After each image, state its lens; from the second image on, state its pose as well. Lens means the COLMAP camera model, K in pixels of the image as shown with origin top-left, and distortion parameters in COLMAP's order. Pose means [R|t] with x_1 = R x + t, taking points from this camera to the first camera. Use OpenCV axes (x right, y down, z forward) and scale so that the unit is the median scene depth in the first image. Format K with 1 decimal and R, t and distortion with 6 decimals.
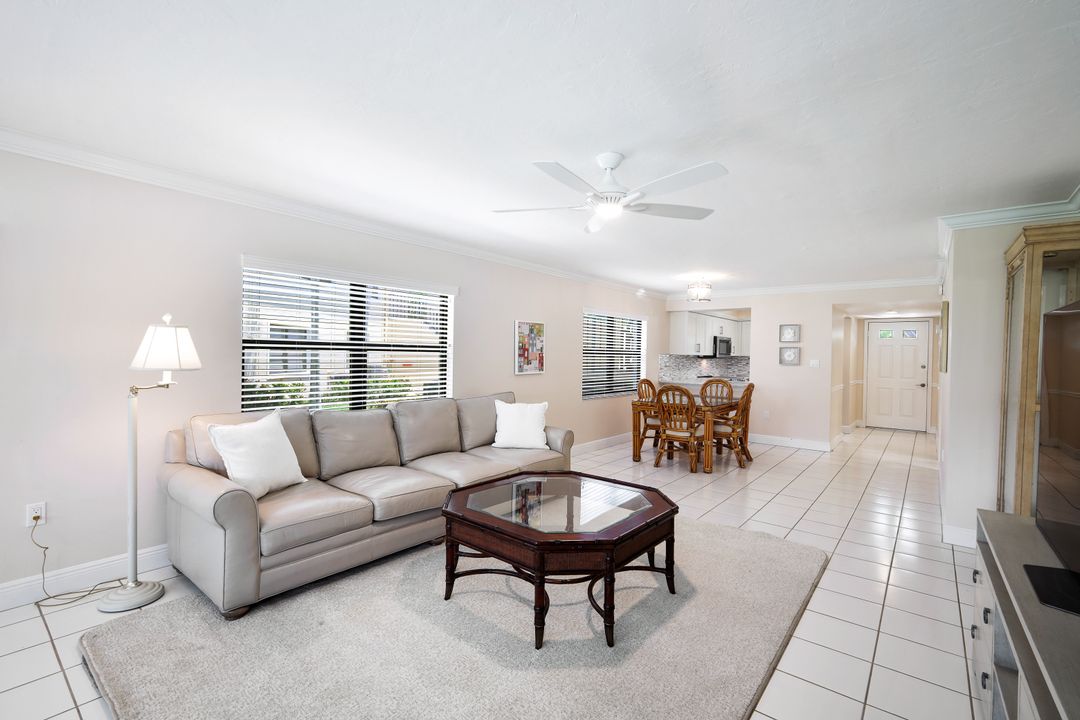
lens RADIAL K [[489.6, 0, 540.6], [0, 489.6, 360.5], [0, 0, 1]] dist [-0.000006, -0.000037]
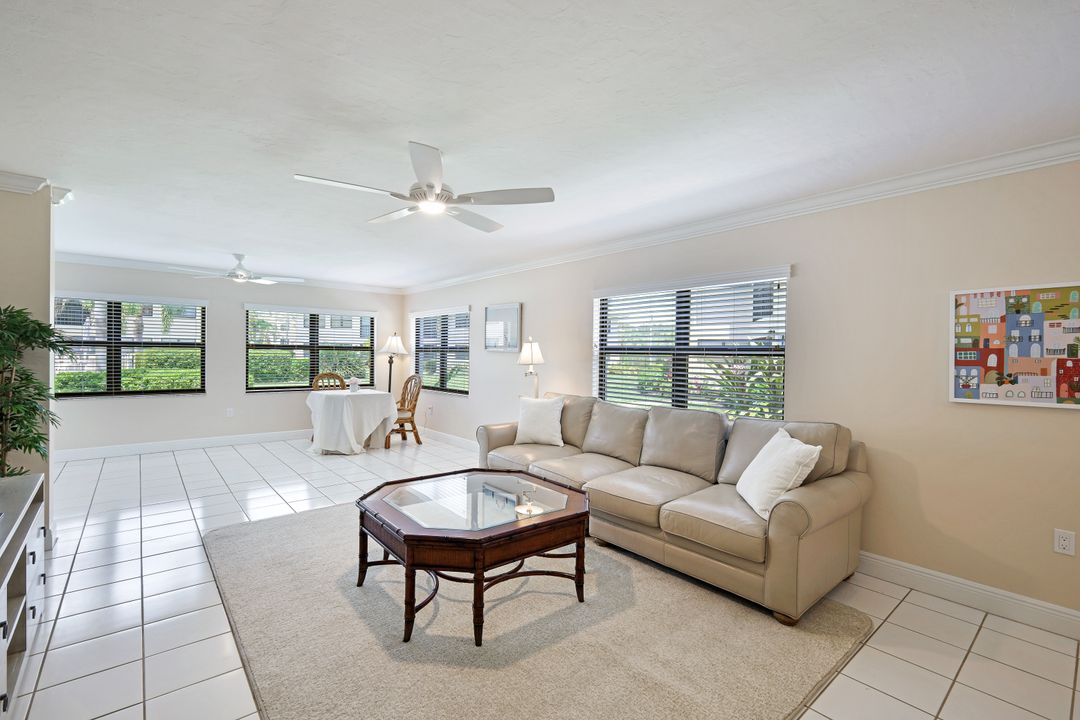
lens RADIAL K [[477.7, 0, 539.7], [0, 477.7, 358.5], [0, 0, 1]] dist [-0.000105, 0.000047]
pose [[-0.195639, -0.008075, -0.980643, 0.474459], [-0.029363, 0.999566, -0.002373, -0.001452], [0.980236, 0.028330, -0.195791, 0.642745]]
